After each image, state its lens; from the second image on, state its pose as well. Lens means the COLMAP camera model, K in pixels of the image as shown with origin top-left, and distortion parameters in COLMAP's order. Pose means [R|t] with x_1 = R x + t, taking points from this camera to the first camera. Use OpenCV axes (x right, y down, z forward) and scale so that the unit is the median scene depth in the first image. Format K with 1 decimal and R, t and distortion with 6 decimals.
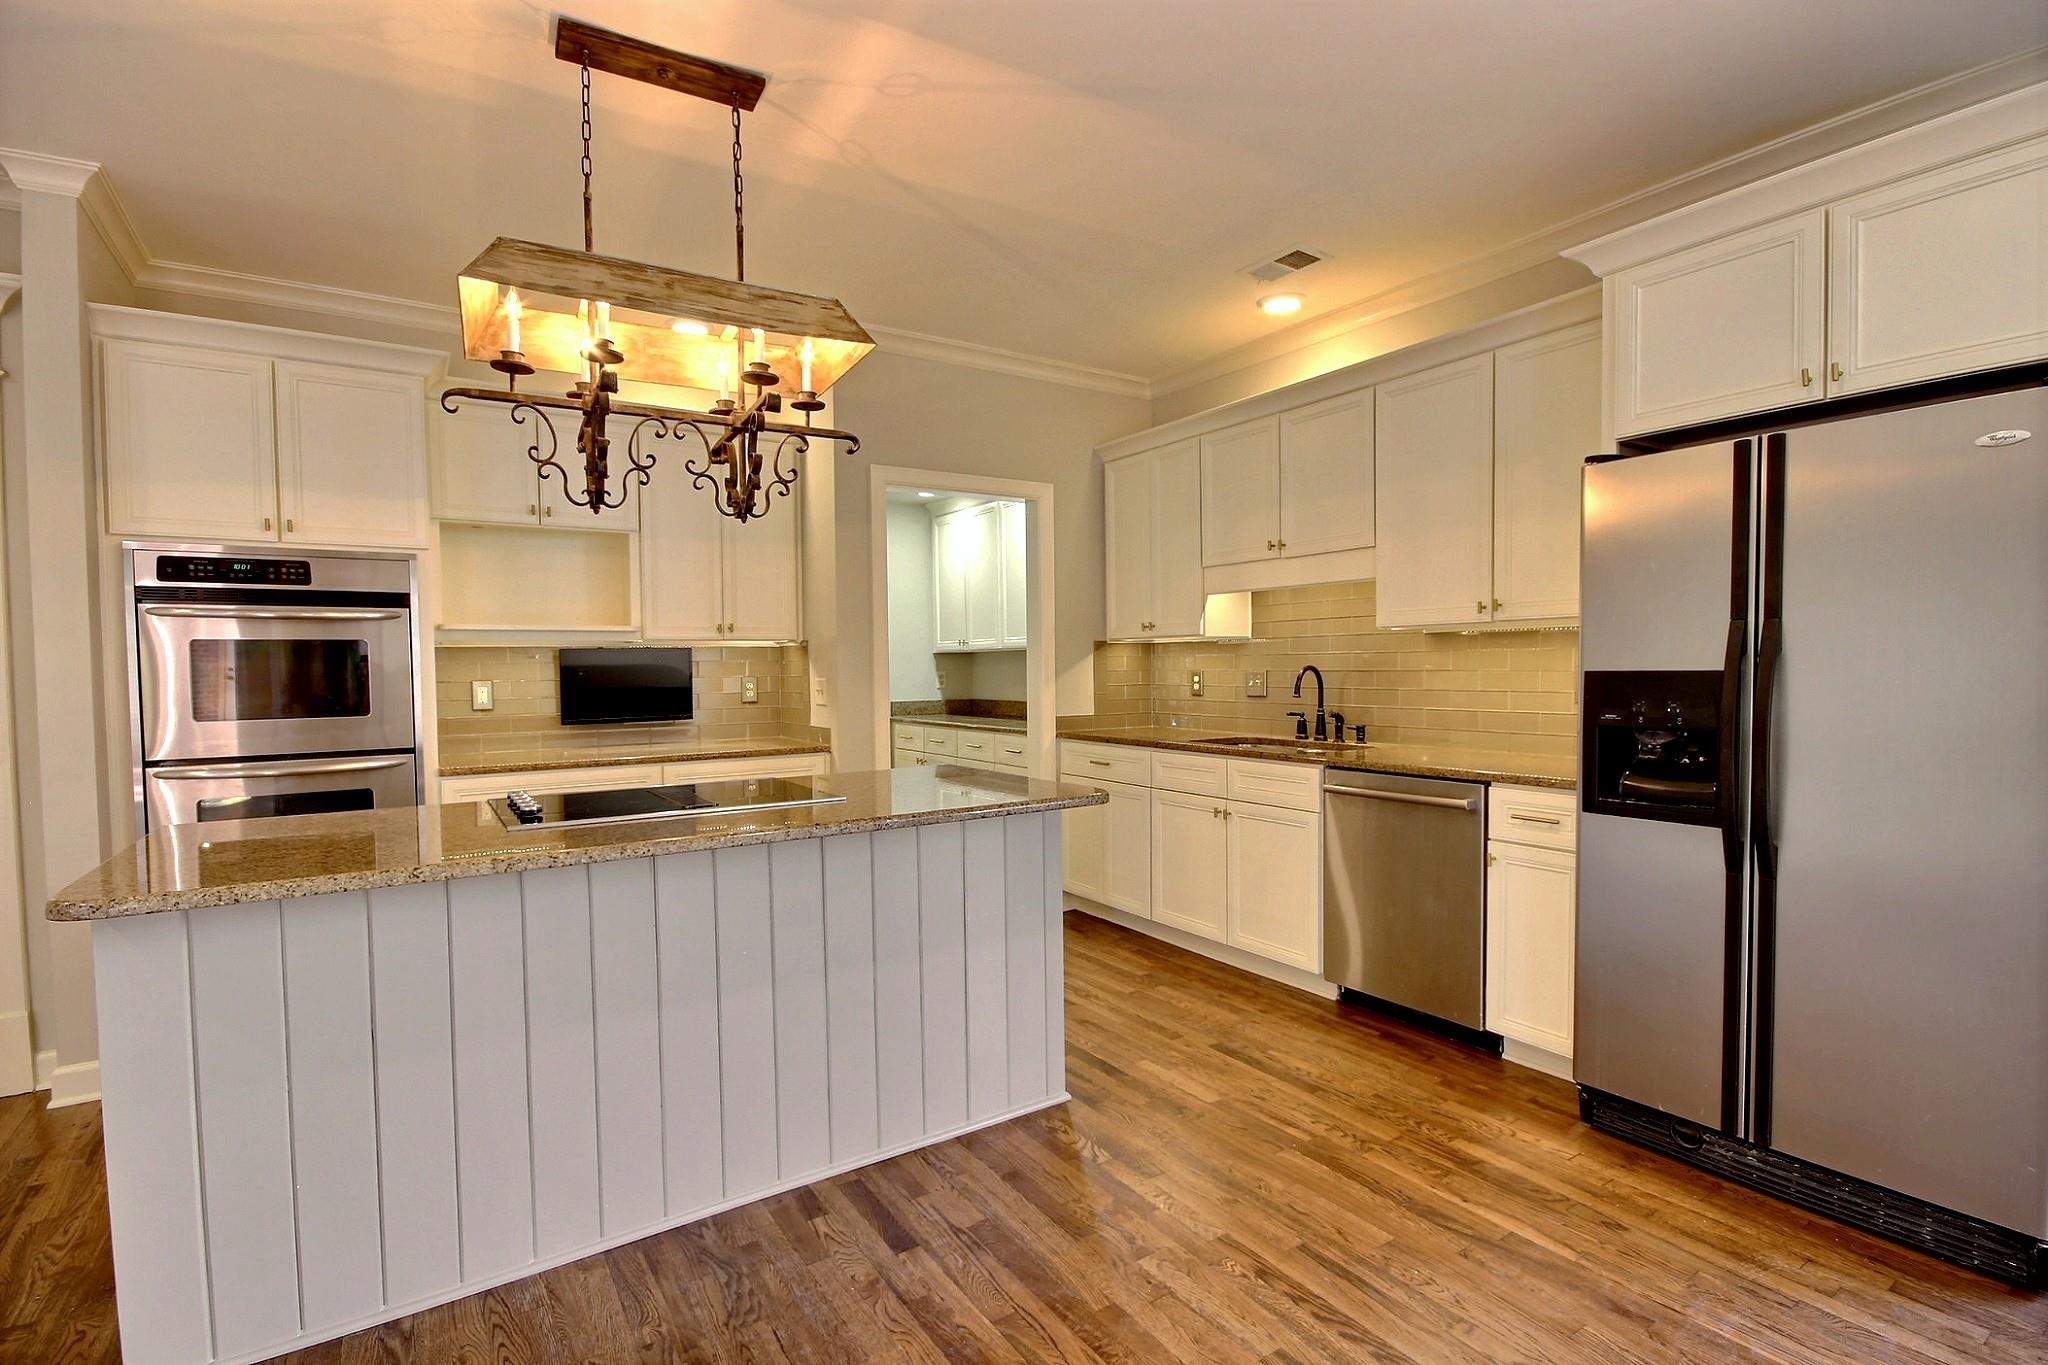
lens RADIAL K [[949.8, 0, 1023.7], [0, 949.8, 698.7], [0, 0, 1]] dist [0.007854, -0.009822]
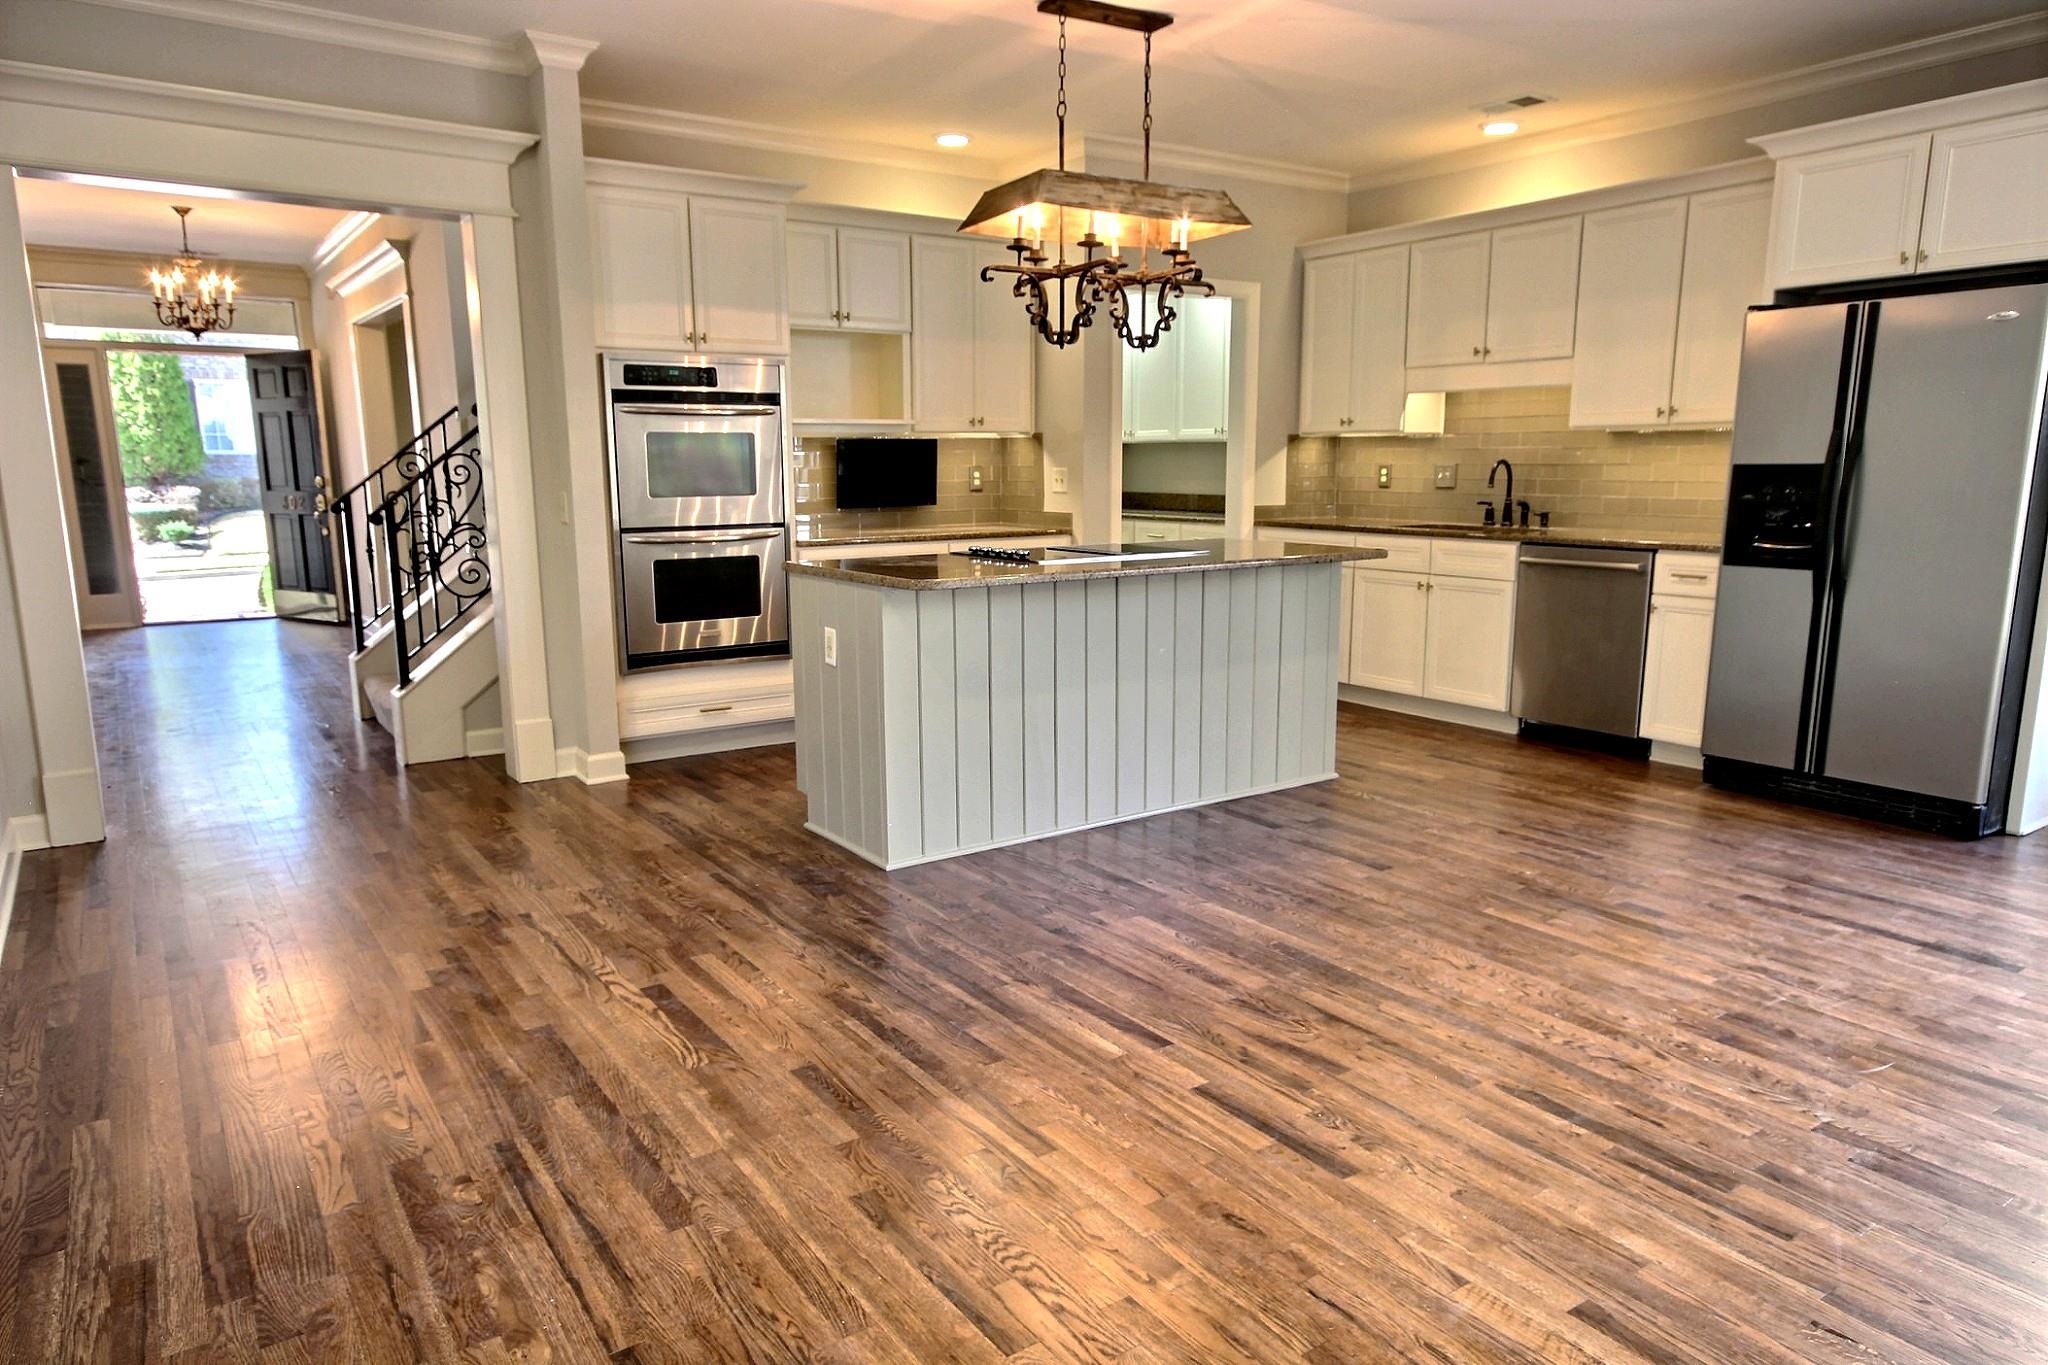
lens RADIAL K [[1305.6, 0, 1019.0], [0, 1305.6, 698.7], [0, 0, 1]] dist [0.002959, 0.022332]
pose [[0.999818, 0.003728, 0.018689, -0.412419], [-0.006449, 0.989008, 0.147723, 0.028378], [-0.017933, -0.147816, 0.988852, -0.780344]]
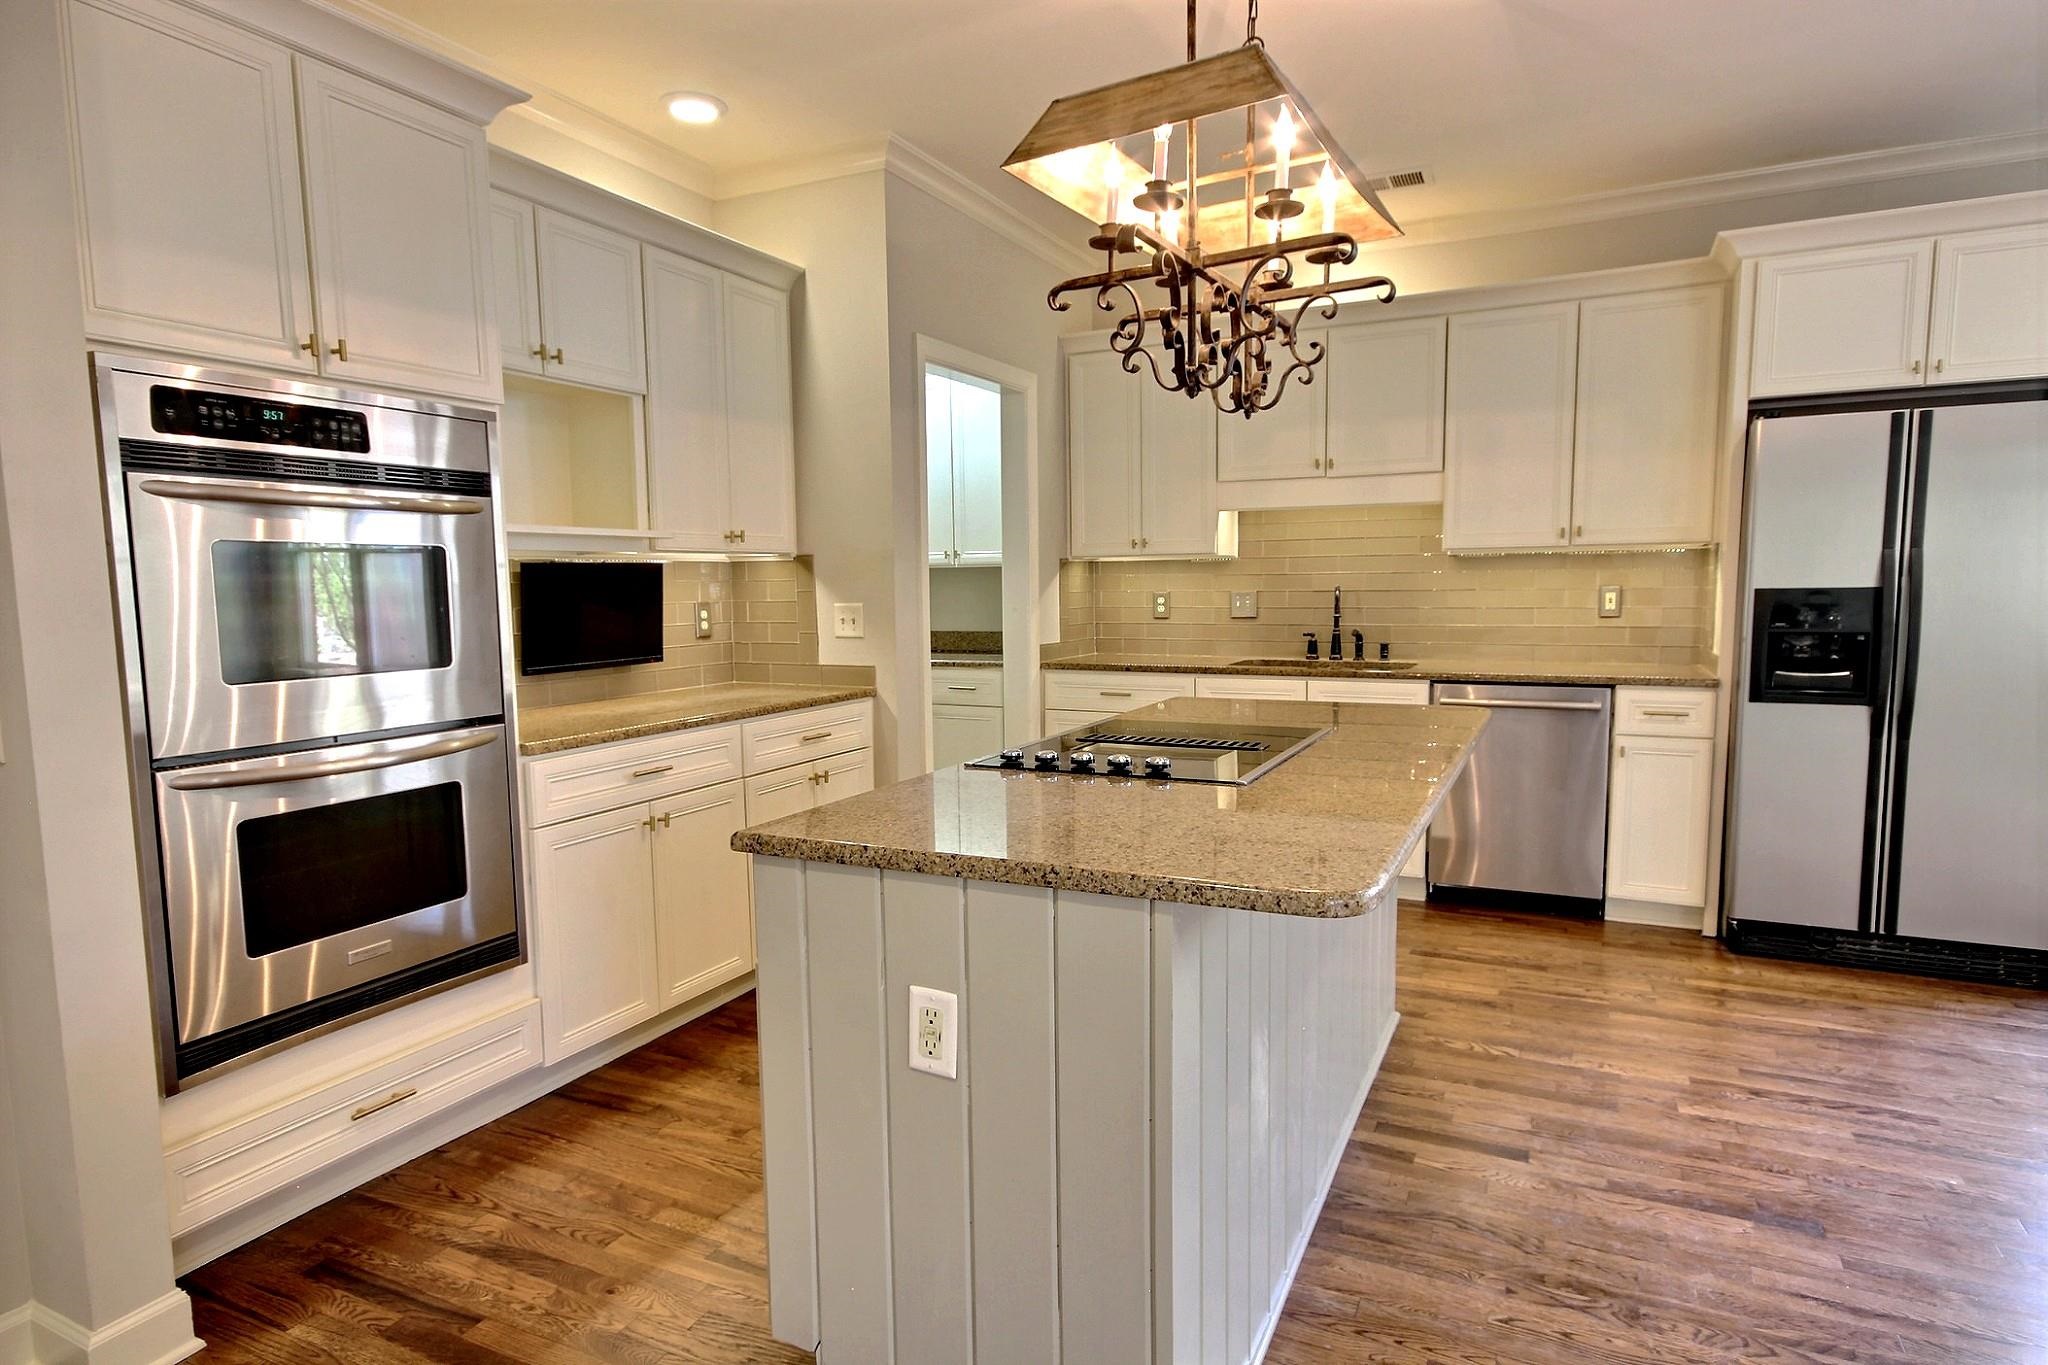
lens RADIAL K [[1136.6, 0, 1026.3], [0, 1136.6, 701.0], [0, 0, 1]] dist [0.012400, 0.000717]
pose [[0.860604, -0.052819, 0.506529, -0.811175], [0.019888, 0.997334, 0.070207, -0.005378], [-0.508887, -0.050346, 0.859360, 0.165945]]
